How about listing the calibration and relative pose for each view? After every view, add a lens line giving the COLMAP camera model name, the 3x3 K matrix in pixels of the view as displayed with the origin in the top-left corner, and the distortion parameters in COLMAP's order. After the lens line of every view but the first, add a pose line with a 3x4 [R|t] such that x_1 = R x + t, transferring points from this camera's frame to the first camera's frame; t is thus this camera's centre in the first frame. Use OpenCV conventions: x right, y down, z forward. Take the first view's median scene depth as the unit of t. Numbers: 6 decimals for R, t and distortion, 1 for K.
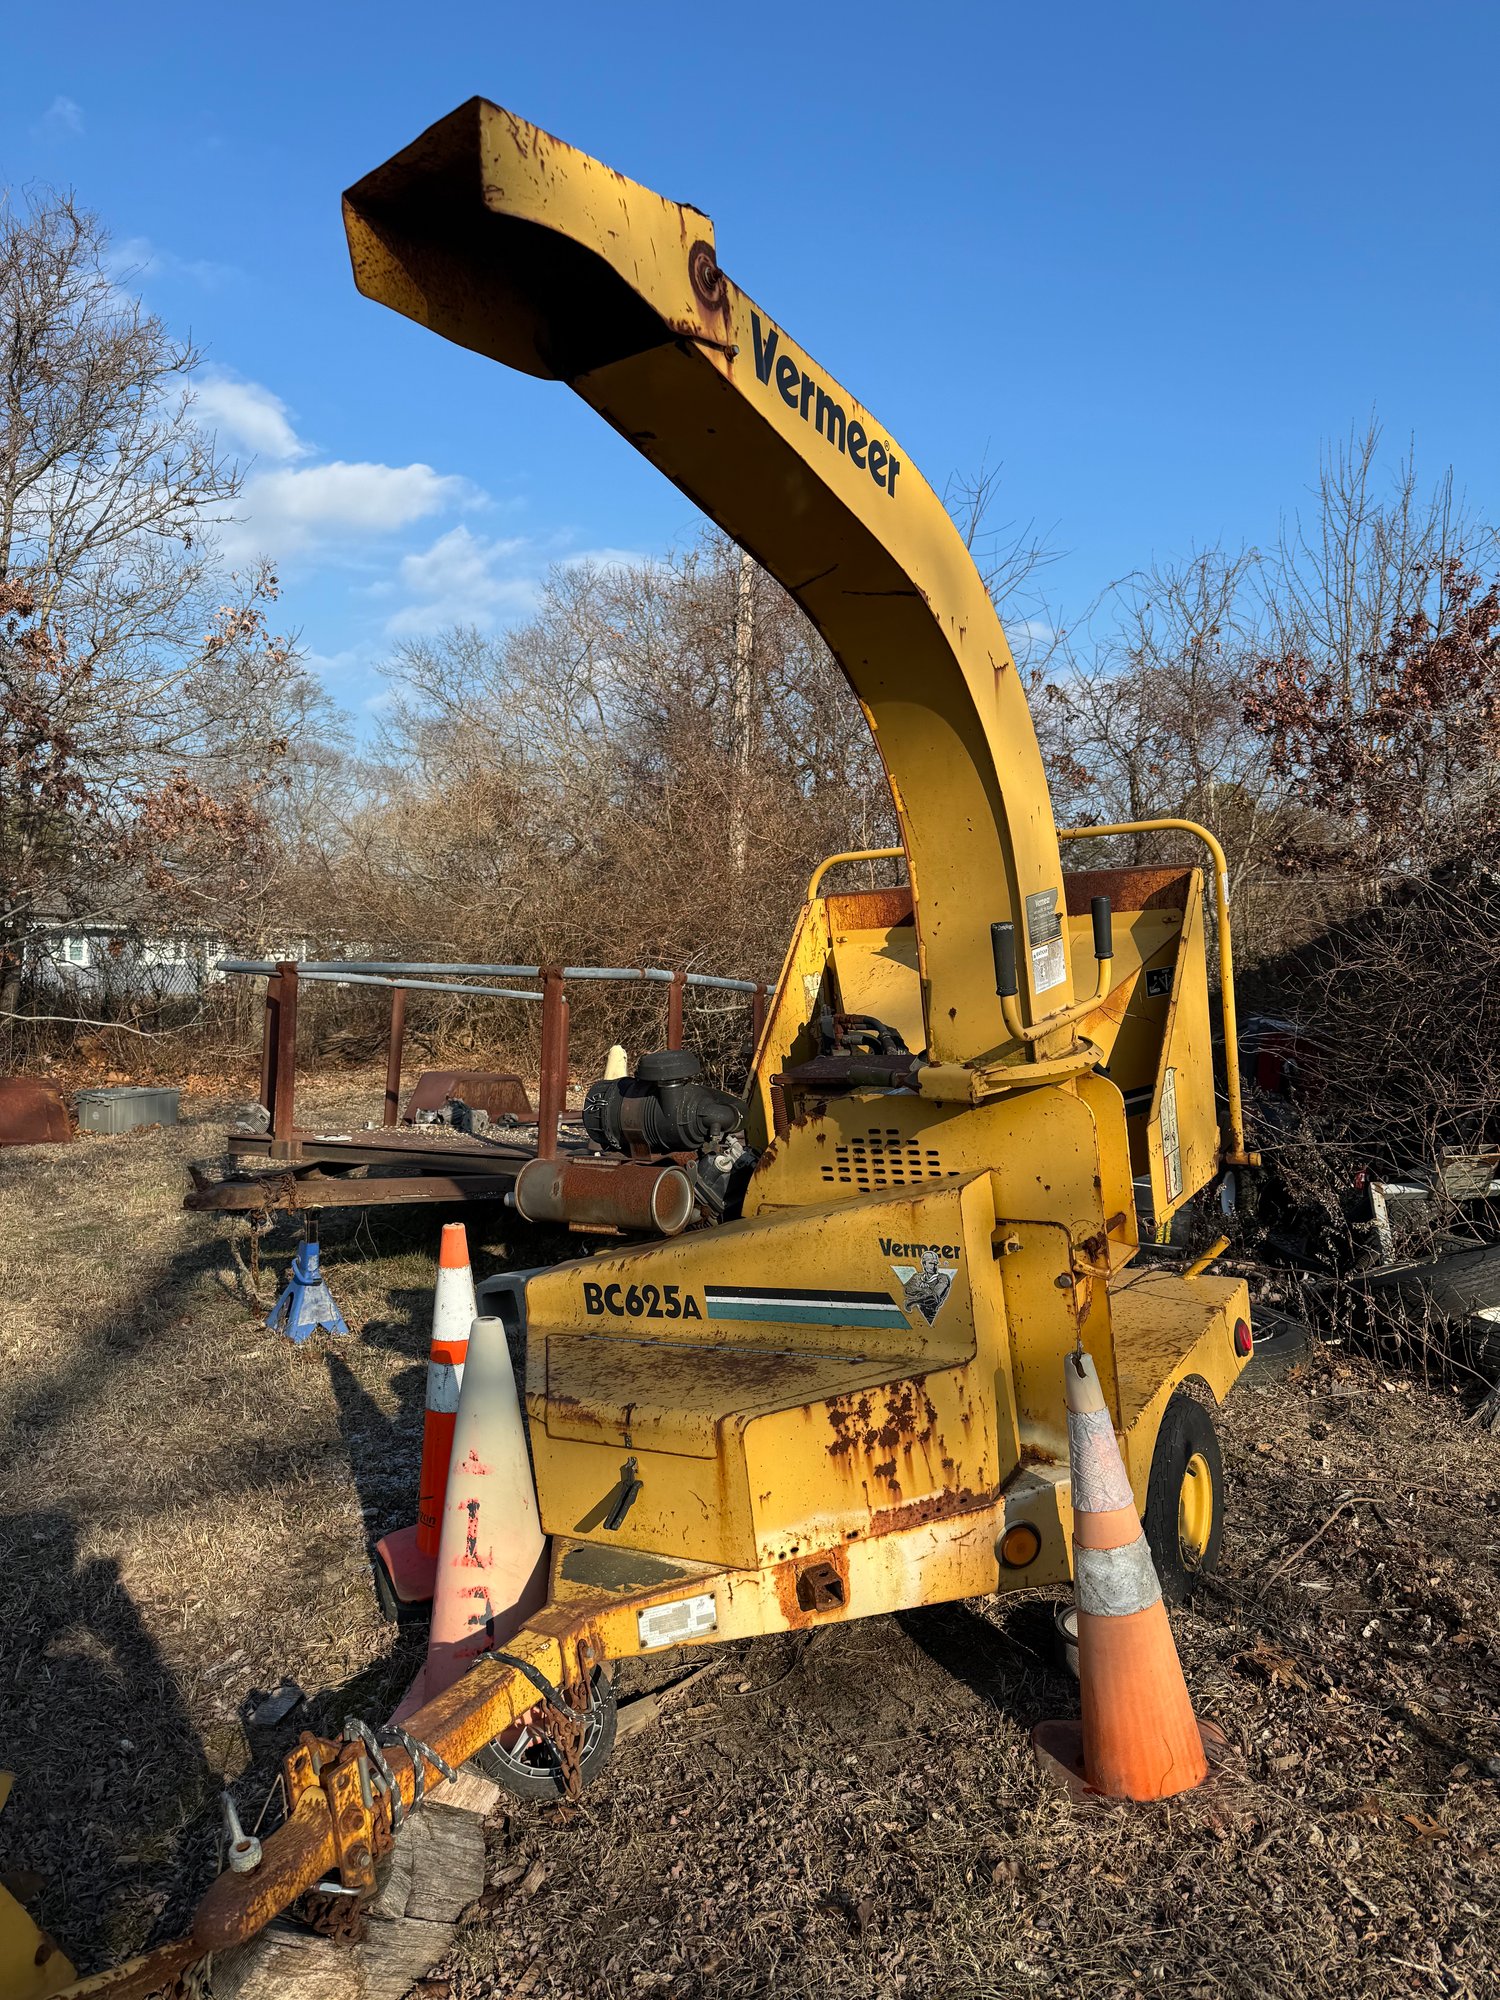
lens RADIAL K [[1419.5, 0, 750.0], [0, 1419.5, 1000.0], [0, 0, 1]] dist [0.113420, -0.134538]
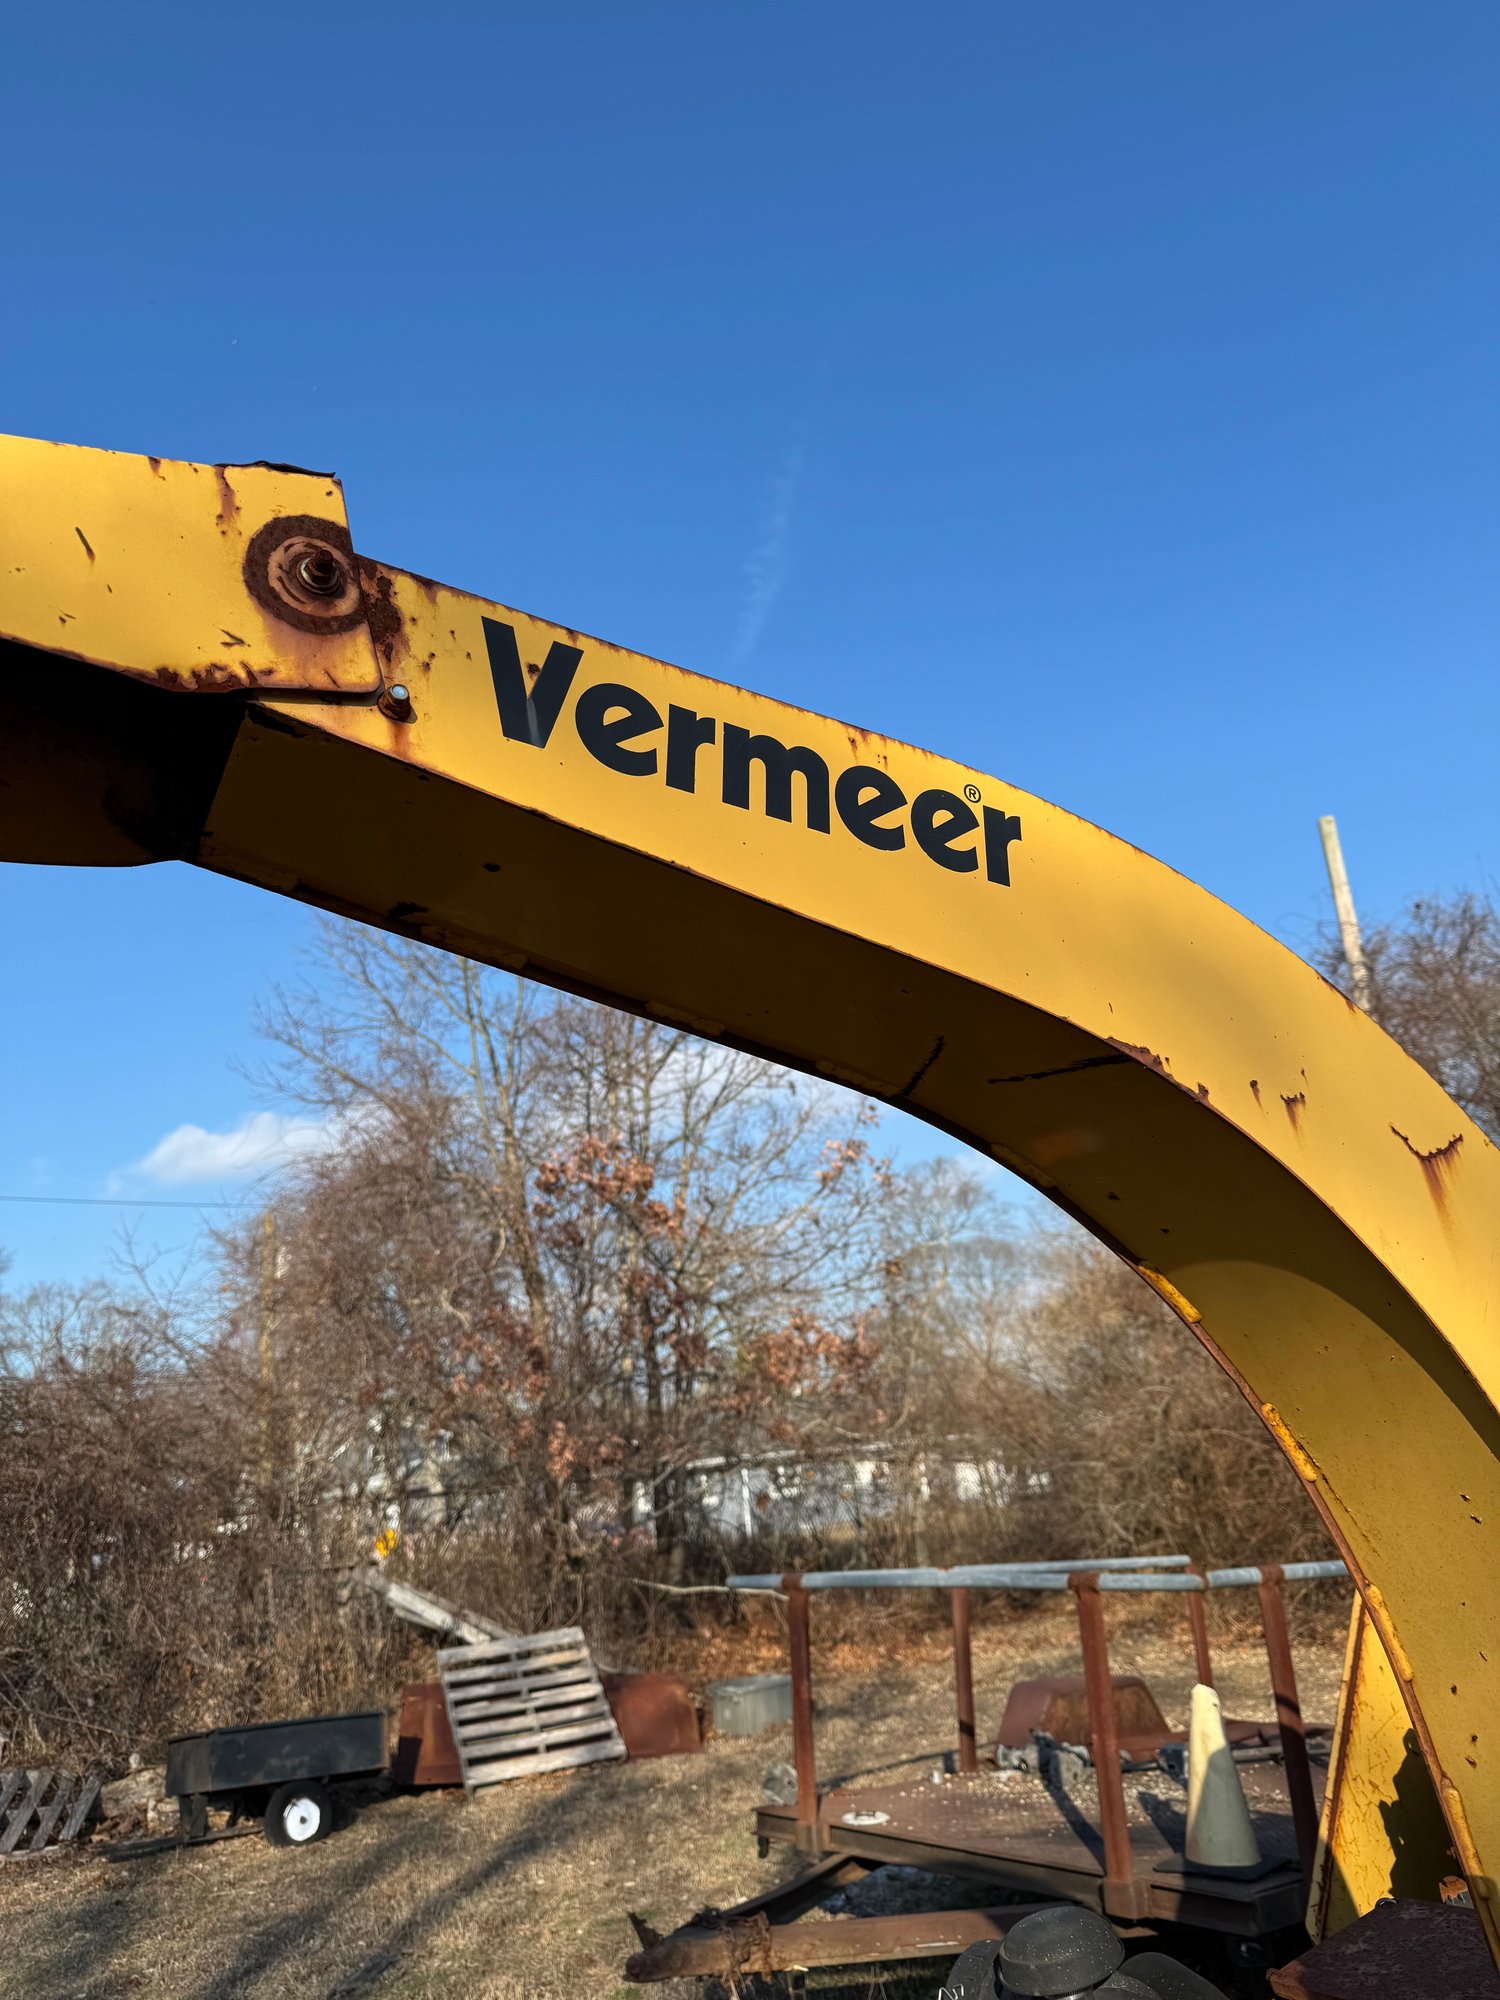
lens RADIAL K [[1392.1, 0, 799.8], [0, 1392.1, 1027.2], [0, 0, 1]] dist [0.067614, -0.047309]
pose [[0.882920, -0.220930, -0.414298, 0.125796], [0.086738, 0.943940, -0.318519, -0.095507], [0.461443, 0.245291, 0.852586, 0.339069]]
